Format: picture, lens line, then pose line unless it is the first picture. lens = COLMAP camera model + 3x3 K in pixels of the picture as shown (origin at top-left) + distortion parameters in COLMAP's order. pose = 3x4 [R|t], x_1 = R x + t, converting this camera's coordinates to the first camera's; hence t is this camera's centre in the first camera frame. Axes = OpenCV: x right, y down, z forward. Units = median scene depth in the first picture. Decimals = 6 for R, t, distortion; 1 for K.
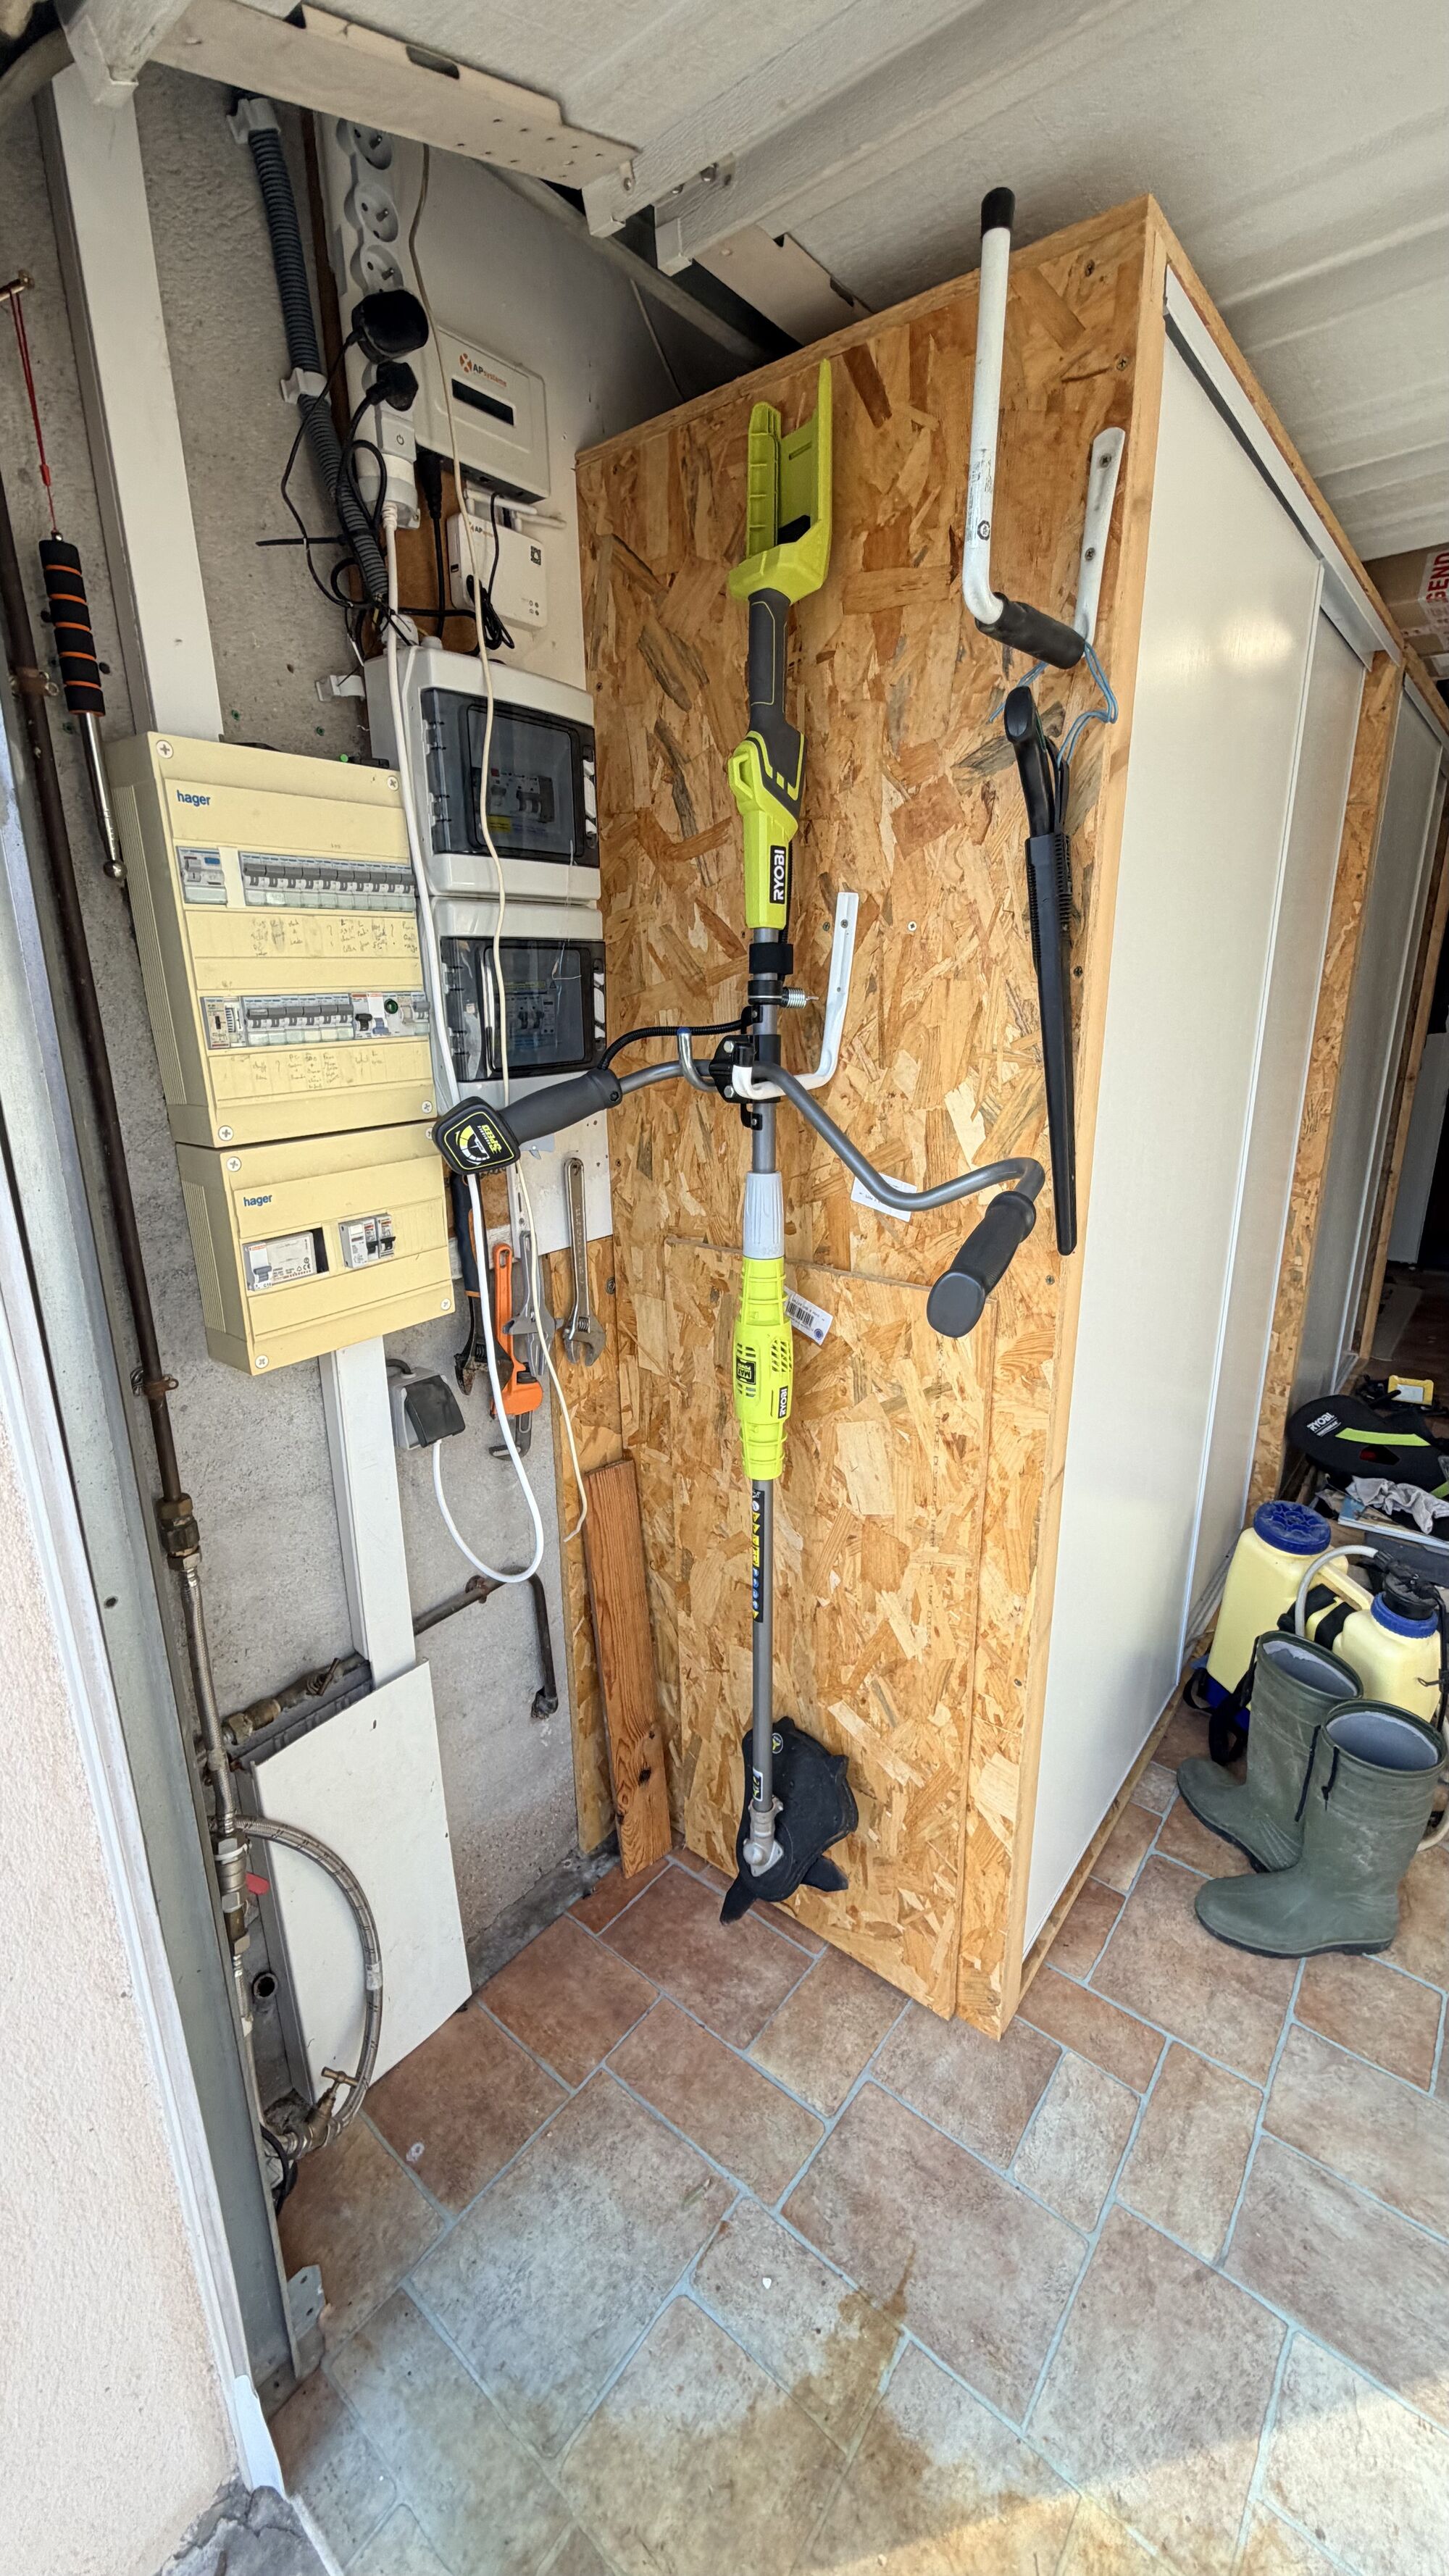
lens RADIAL K [[1030.8, 0, 724.3], [0, 1030.8, 1278.2], [0, 0, 1]] dist [0.001876, -0.000511]
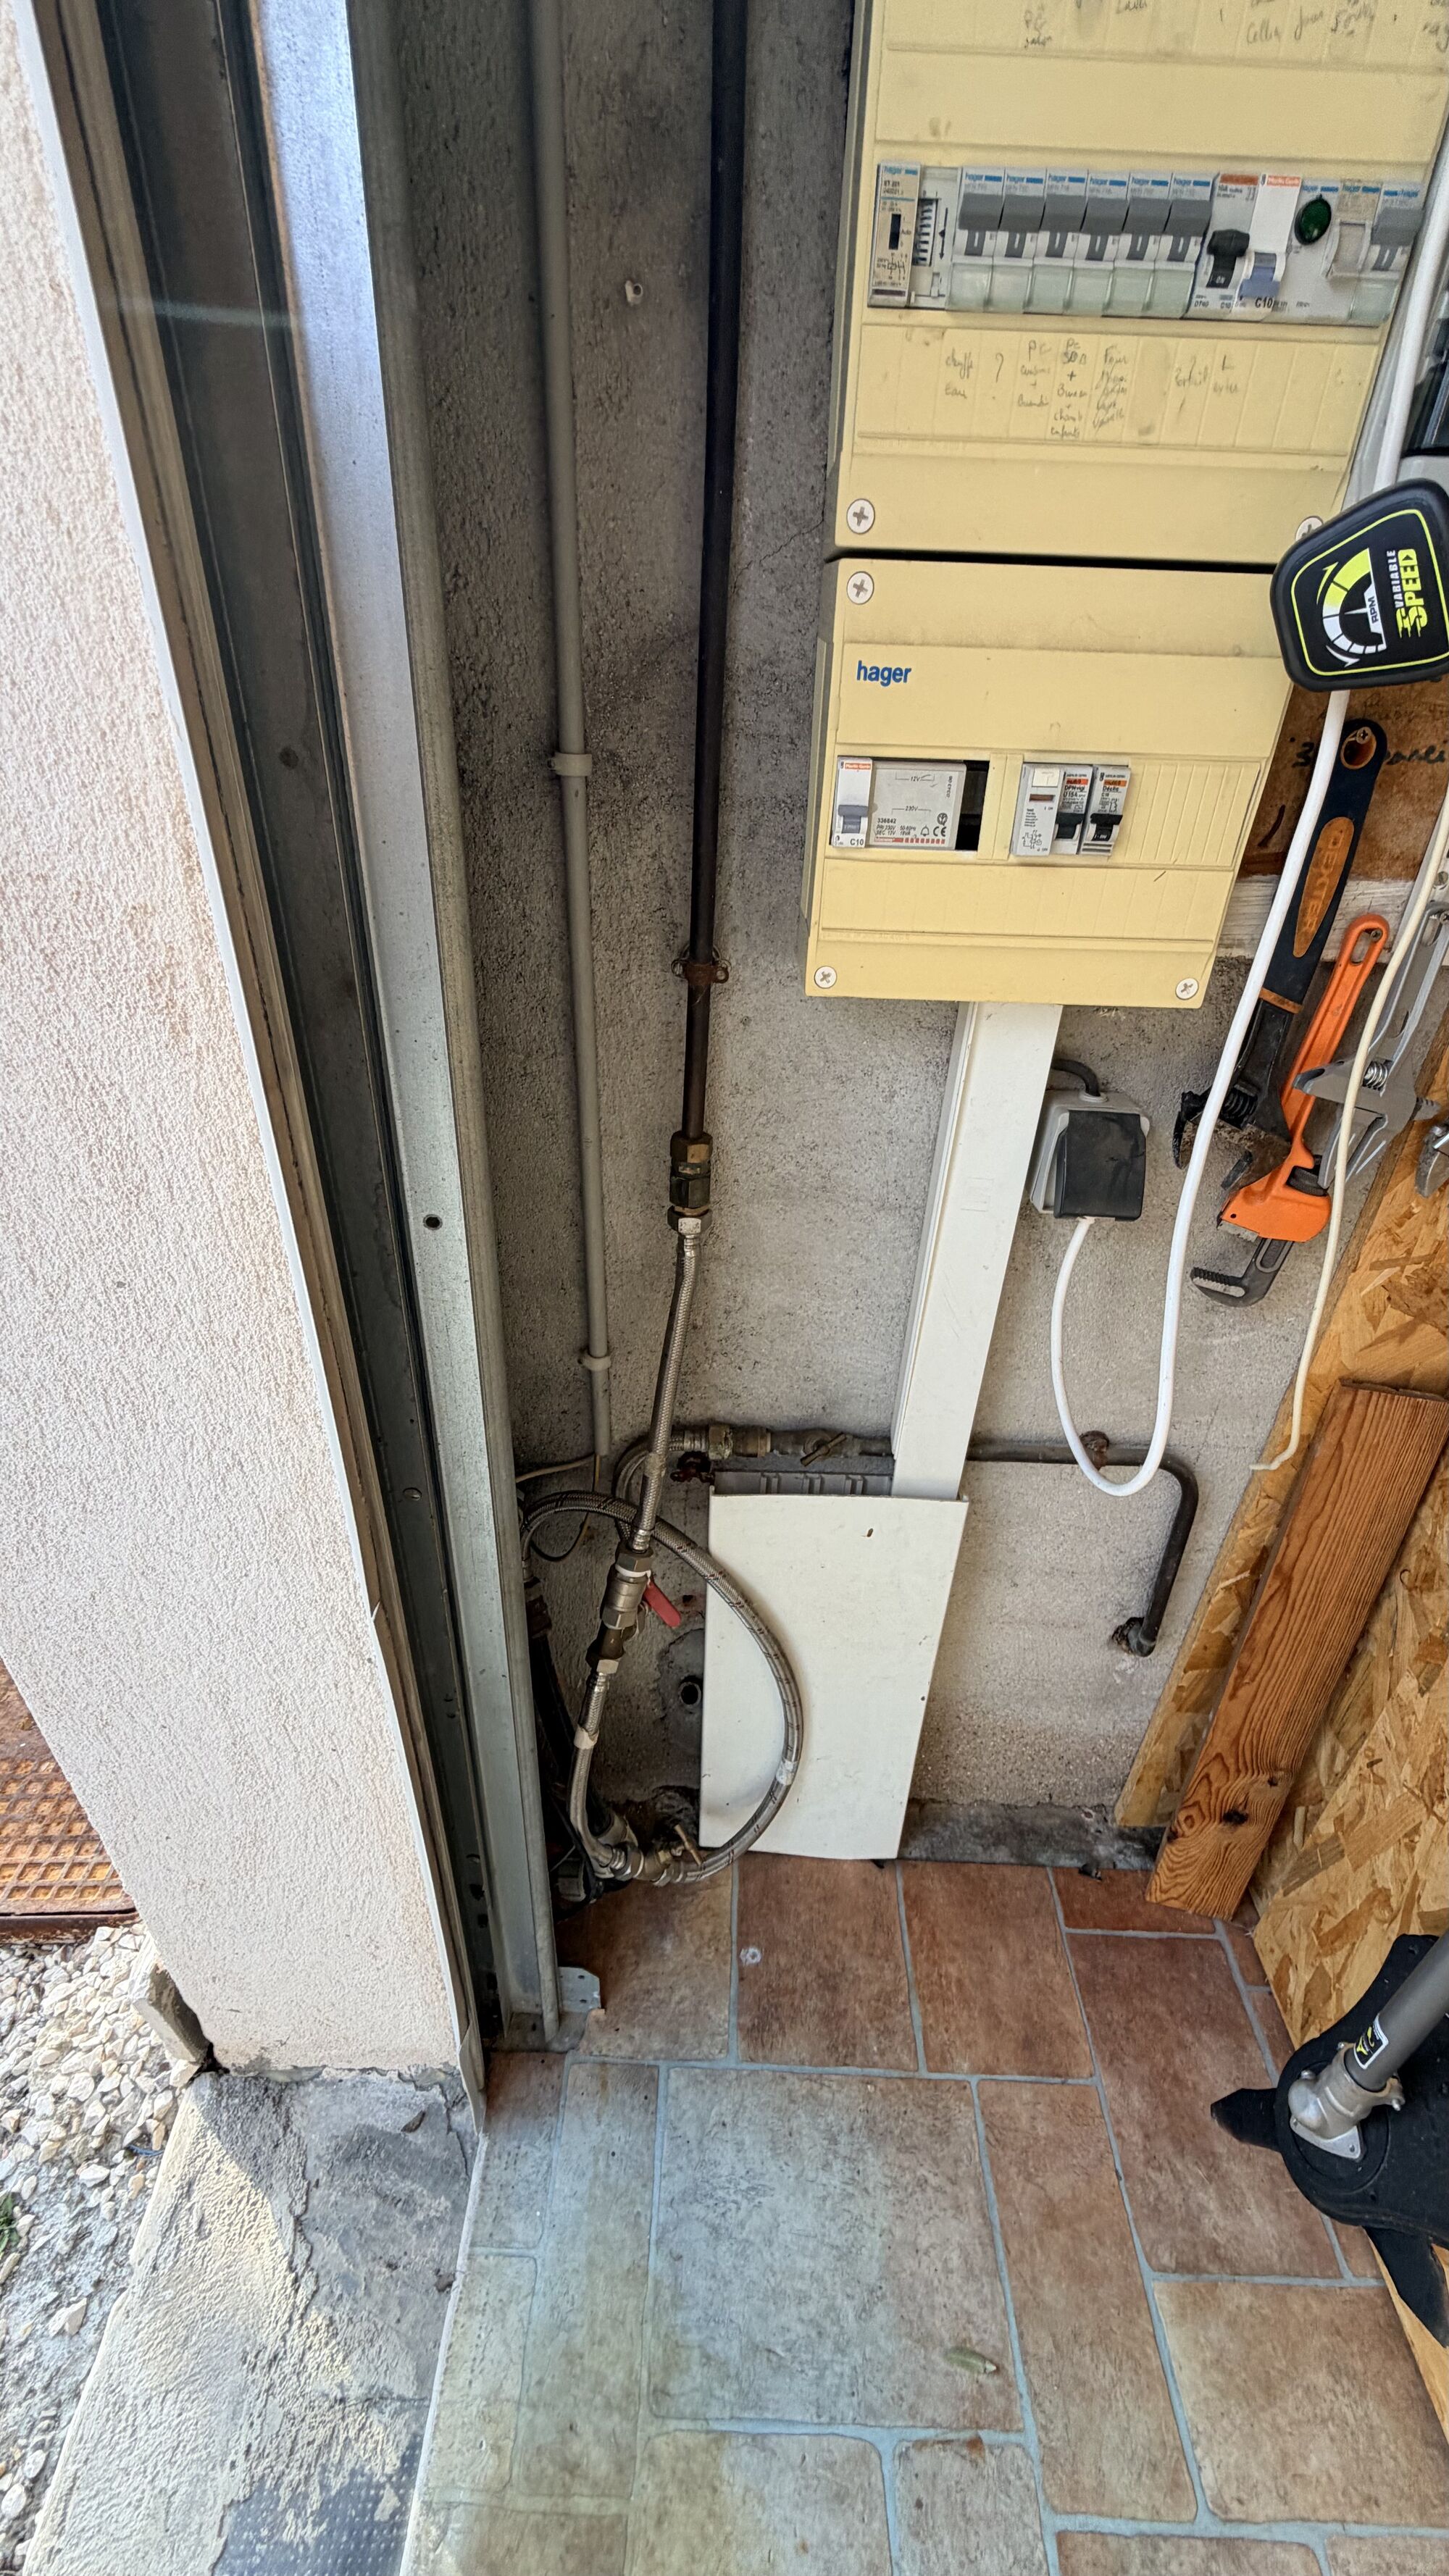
lens RADIAL K [[1030.8, 0, 720.1], [0, 1030.8, 1276.7], [0, 0, 1]] dist [0.001876, -0.000511]
pose [[0.612666, 0.445825, -0.652596, -0.003044], [-0.265415, 0.893820, 0.361443, 0.029054], [0.744443, -0.048235, 0.665941, 0.441429]]
